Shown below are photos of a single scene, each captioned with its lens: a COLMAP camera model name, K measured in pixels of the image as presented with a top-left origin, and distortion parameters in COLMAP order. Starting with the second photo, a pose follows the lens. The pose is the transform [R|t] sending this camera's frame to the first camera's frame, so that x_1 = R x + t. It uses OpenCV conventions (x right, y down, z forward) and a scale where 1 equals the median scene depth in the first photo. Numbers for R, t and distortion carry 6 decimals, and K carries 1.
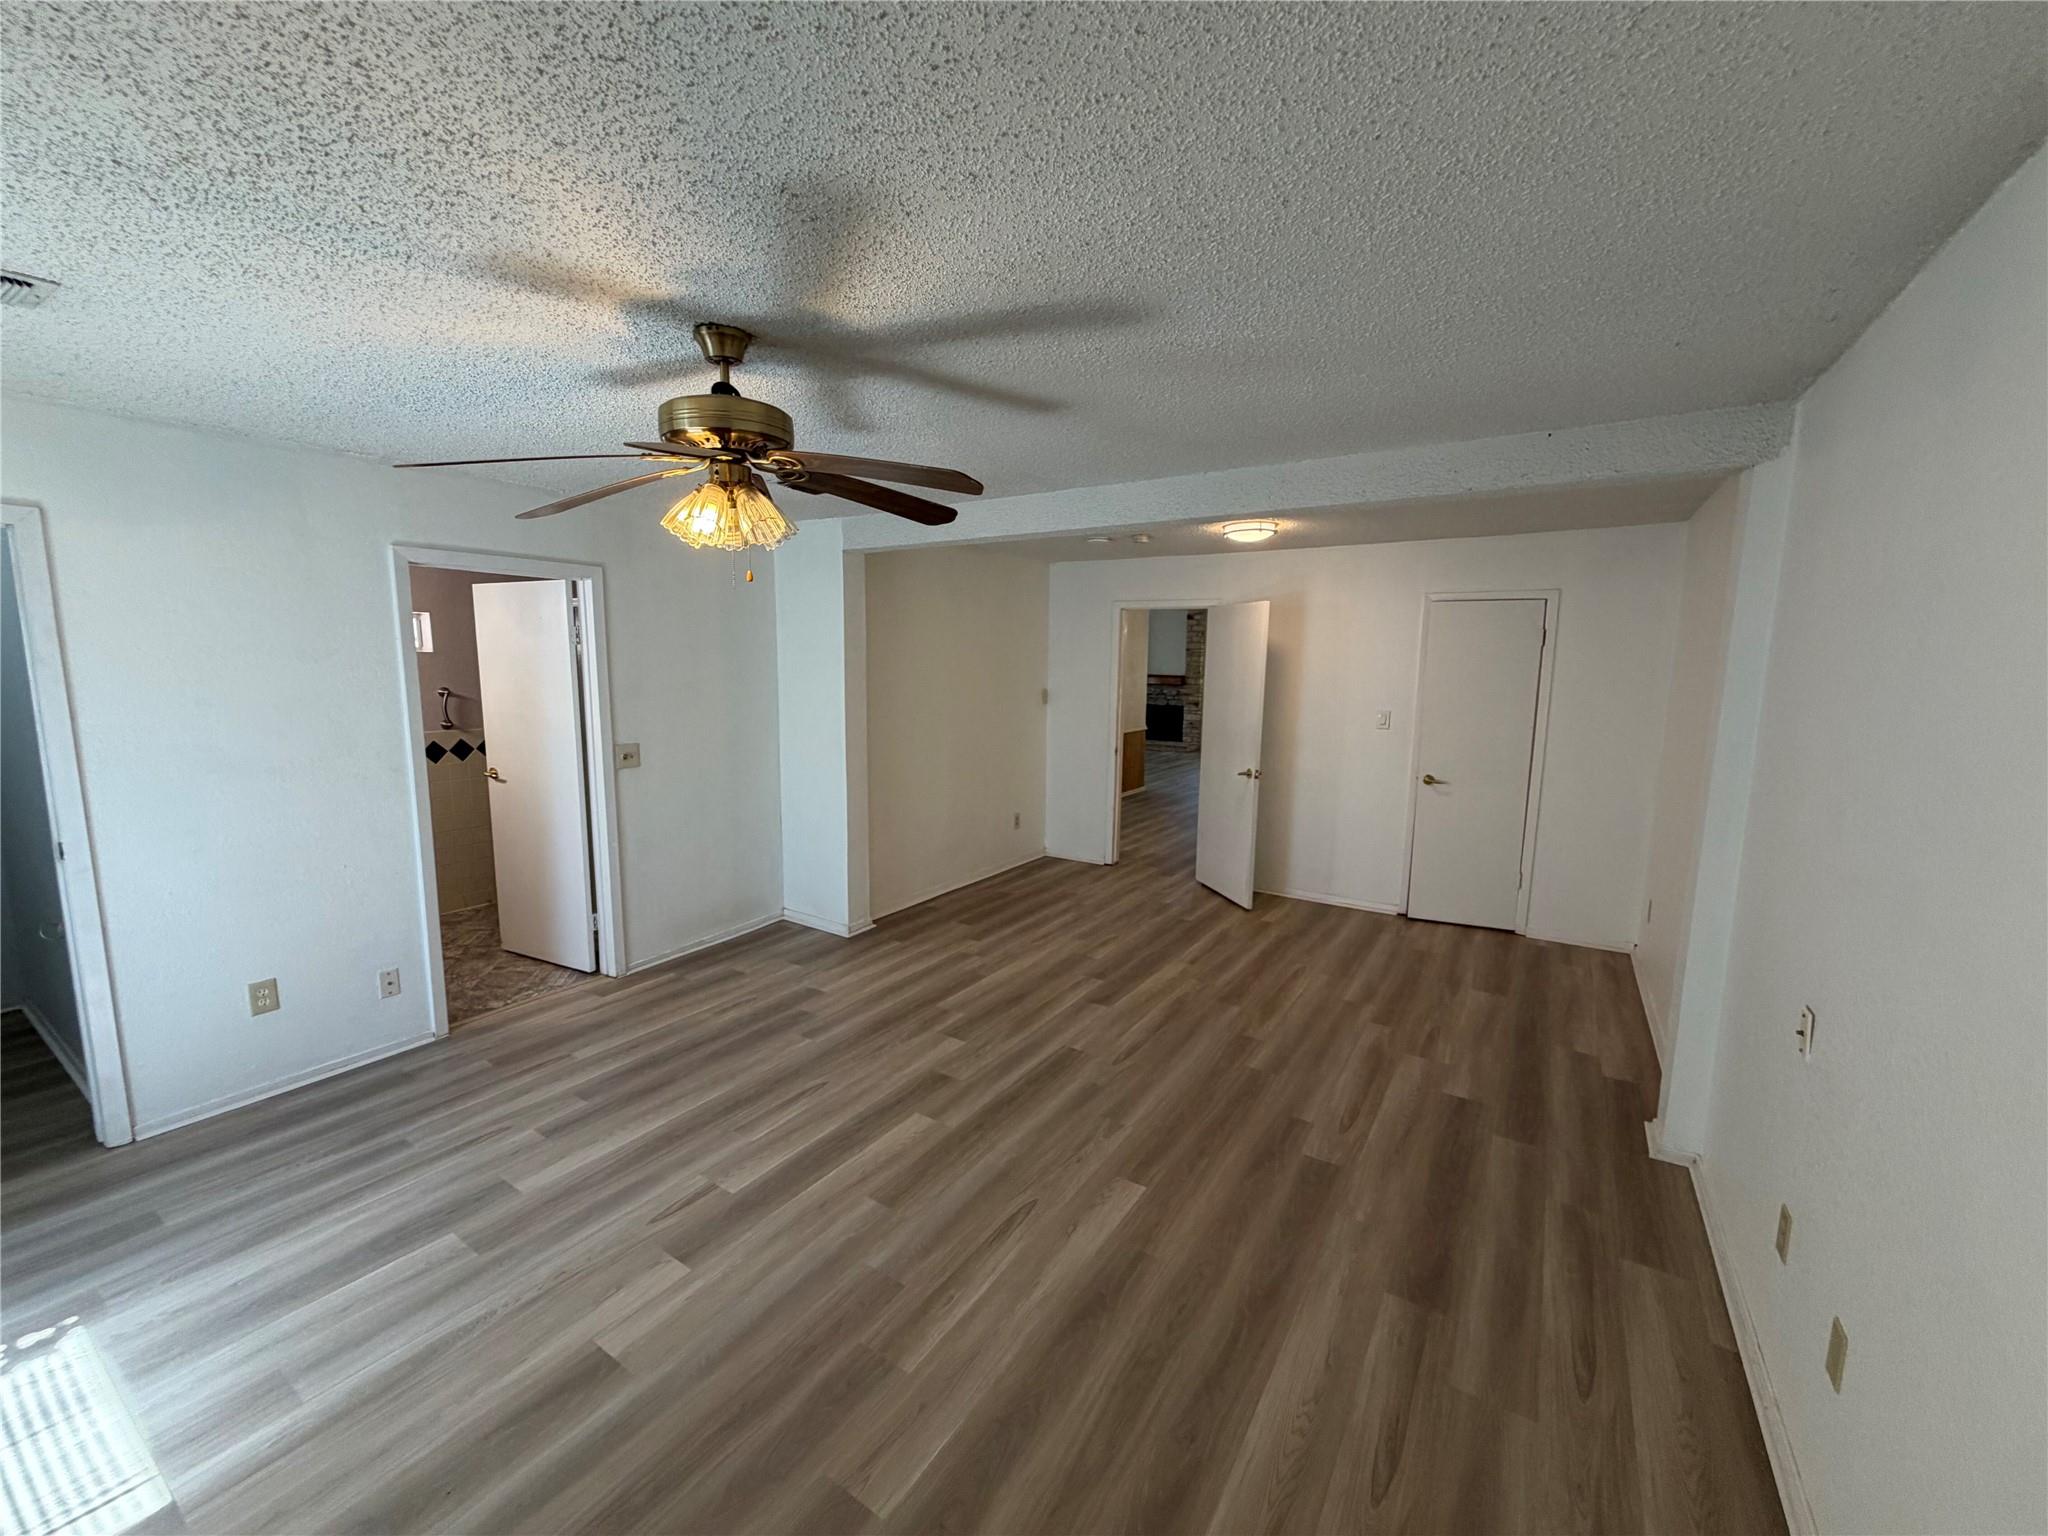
lens RADIAL K [[815.1, 0, 1018.5], [0, 815.1, 763.8], [0, 0, 1]] dist [0.001566, -0.000281]
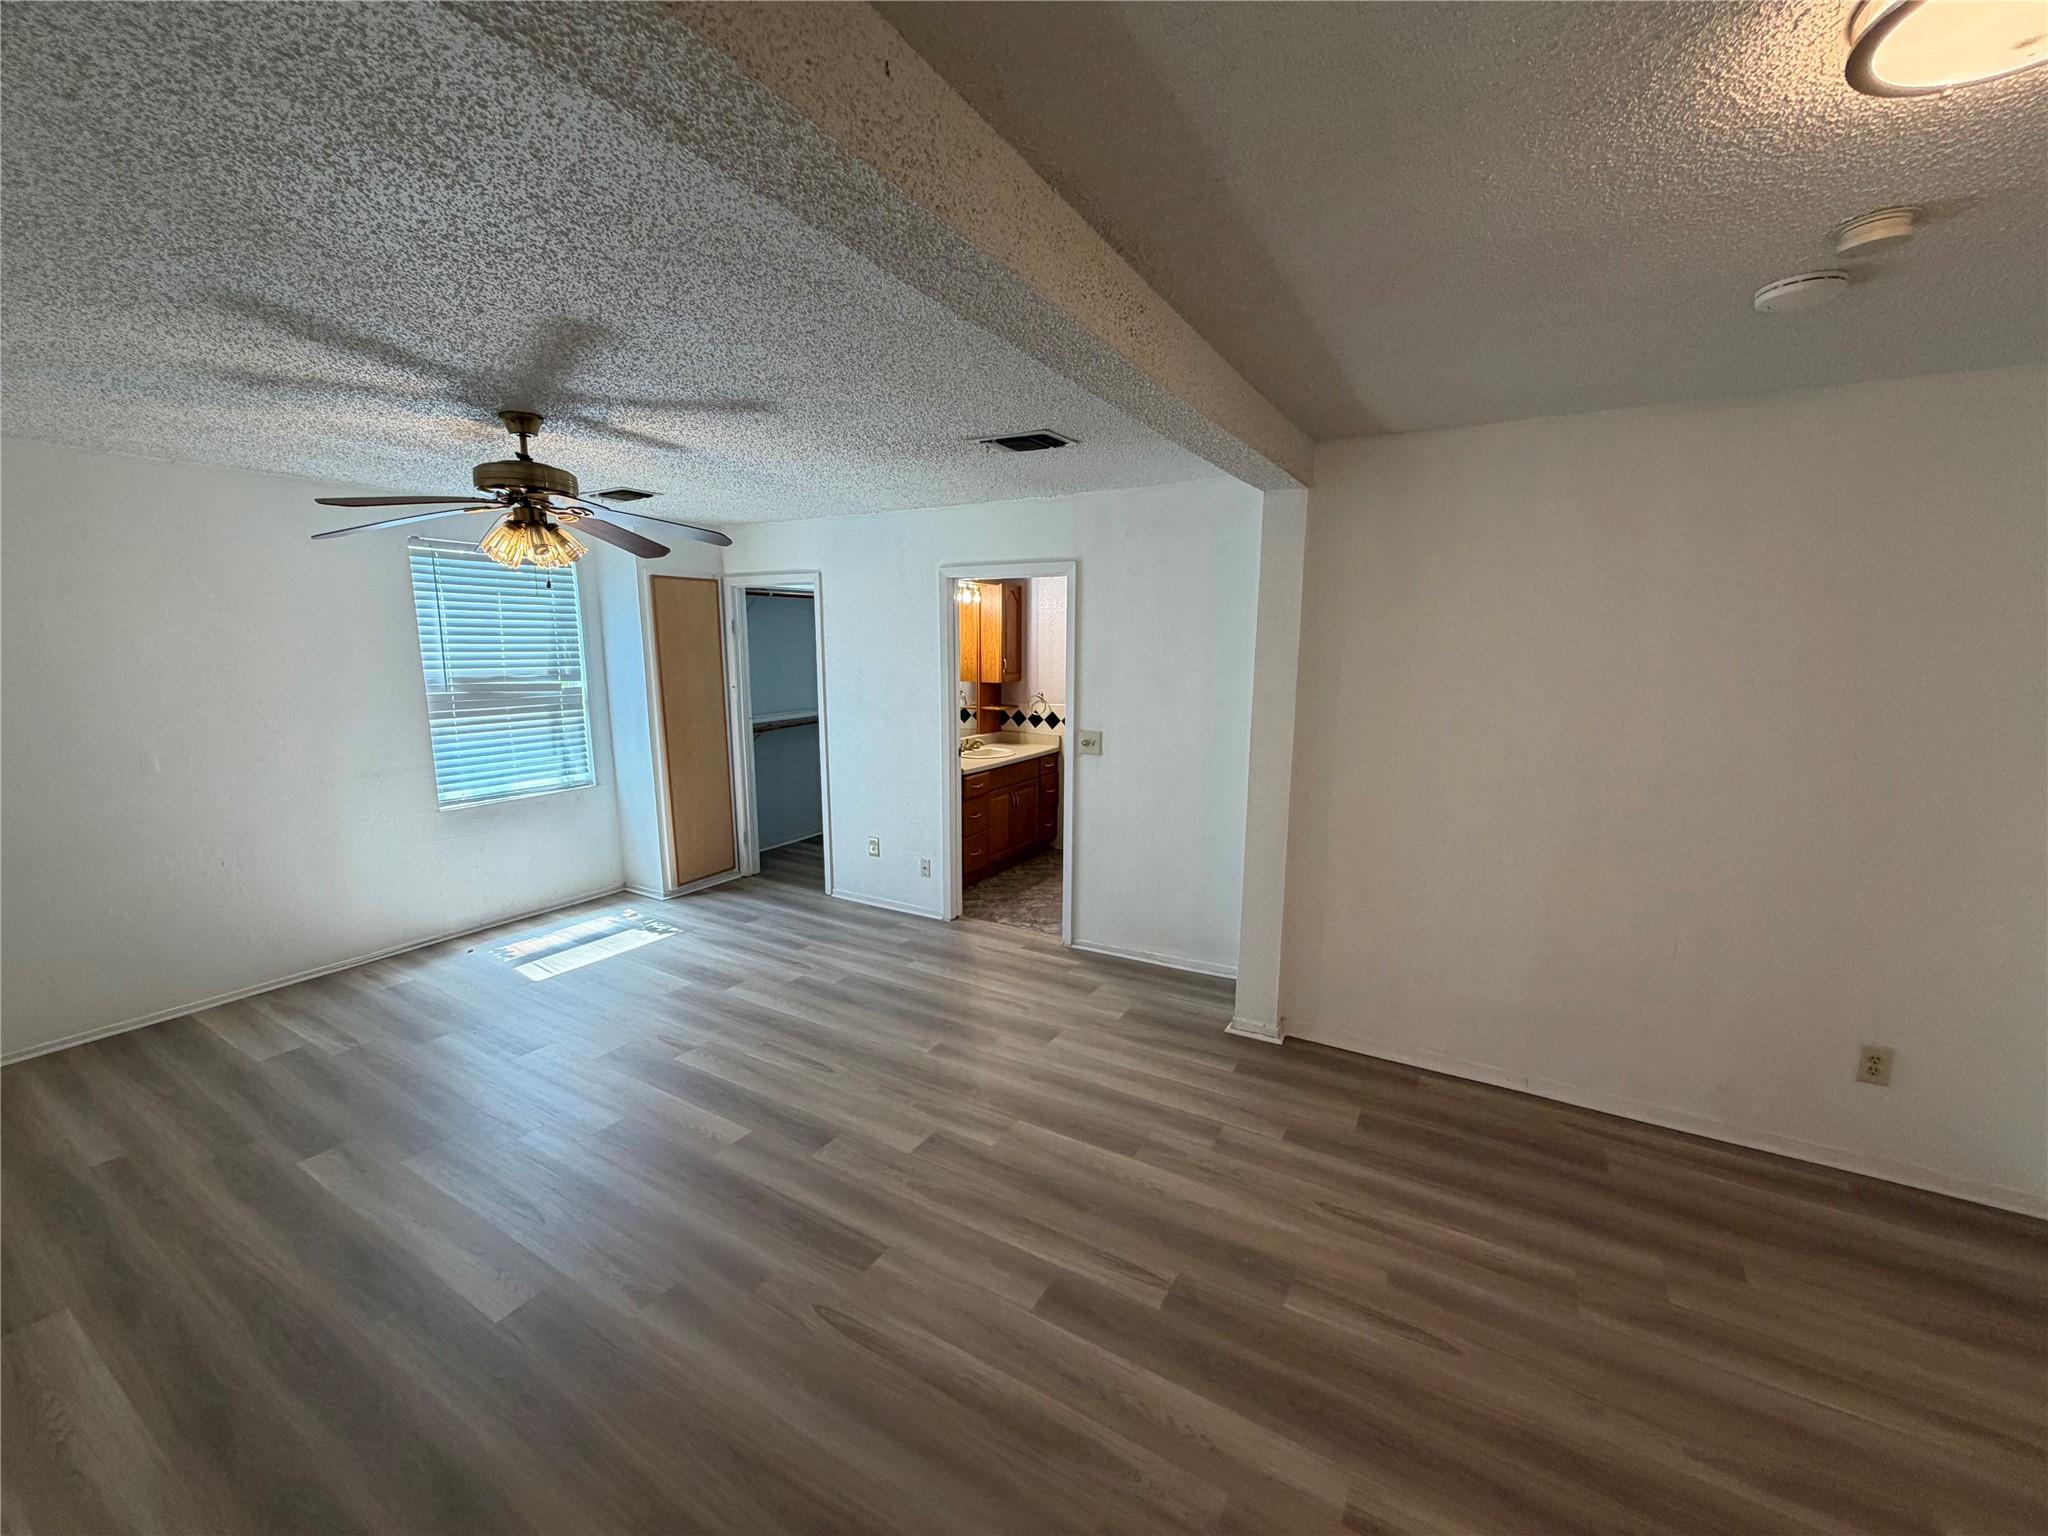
lens RADIAL K [[815.1, 0, 1021.2], [0, 815.1, 774.3], [0, 0, 1]] dist [0.001566, -0.000281]
pose [[0.046627, 0.152370, -0.987223, 0.603530], [-0.133059, 0.980438, 0.145038, -0.121654], [0.990011, 0.124596, 0.065989, 0.955084]]
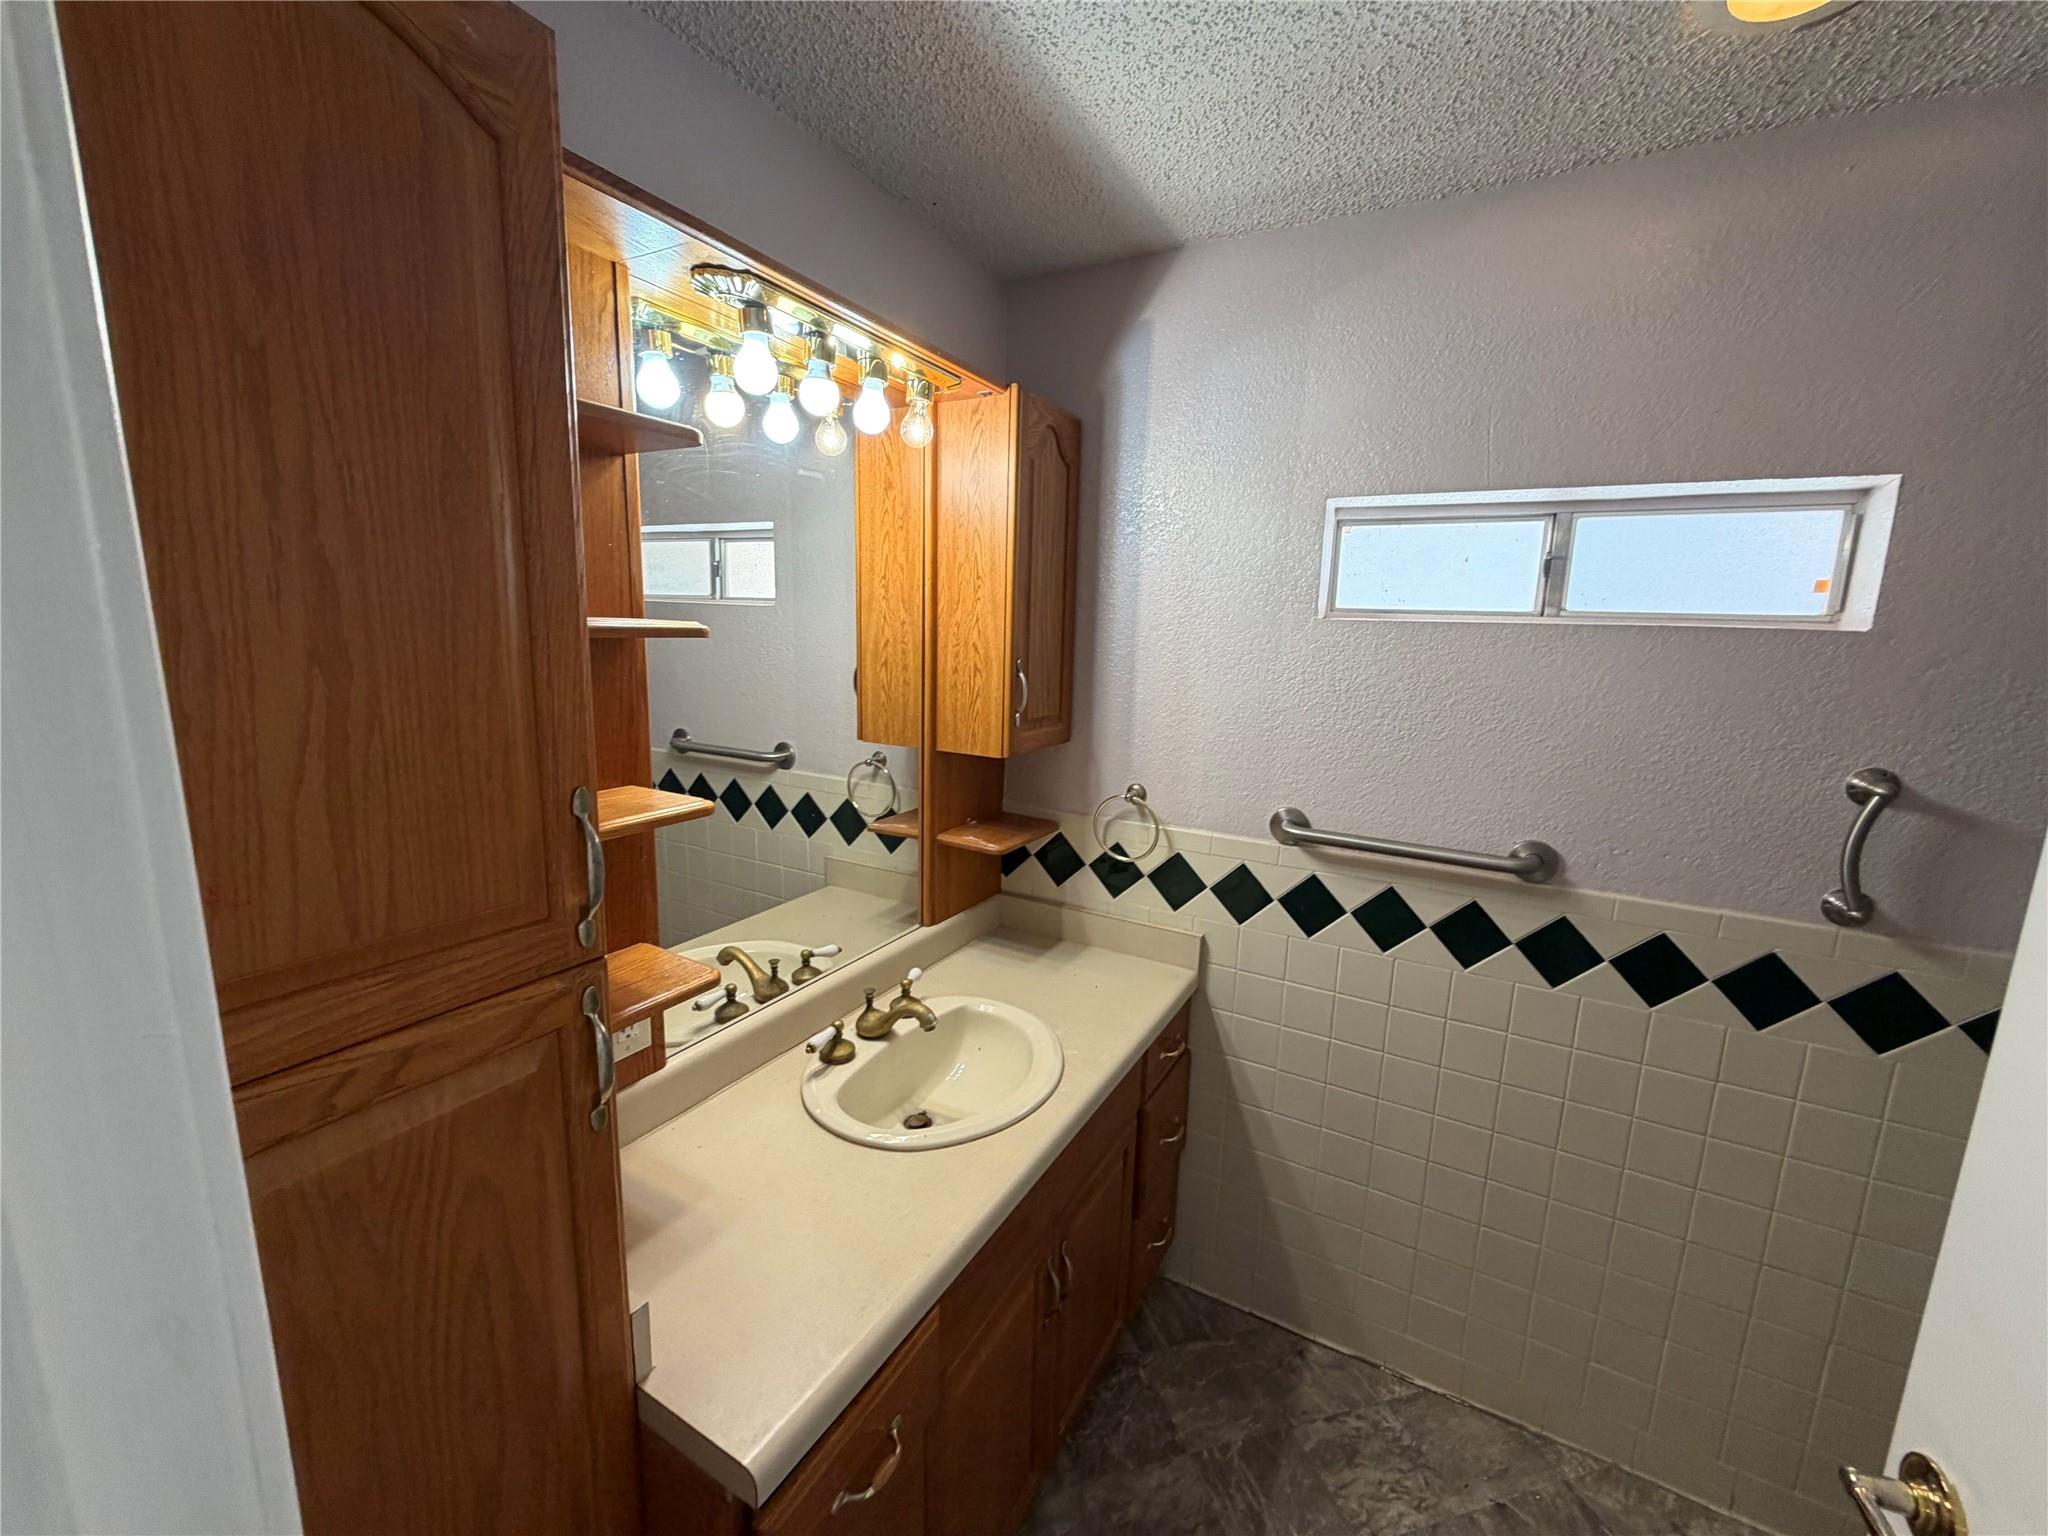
lens RADIAL K [[815.1, 0, 1030.3], [0, 815.1, 769.6], [0, 0, 1]] dist [0.001566, -0.000281]
pose [[0.068636, 0.162219, -0.984365, -0.640628], [-0.158245, 0.975970, 0.149802, -0.122097], [0.985012, 0.145489, 0.092657, 0.972967]]
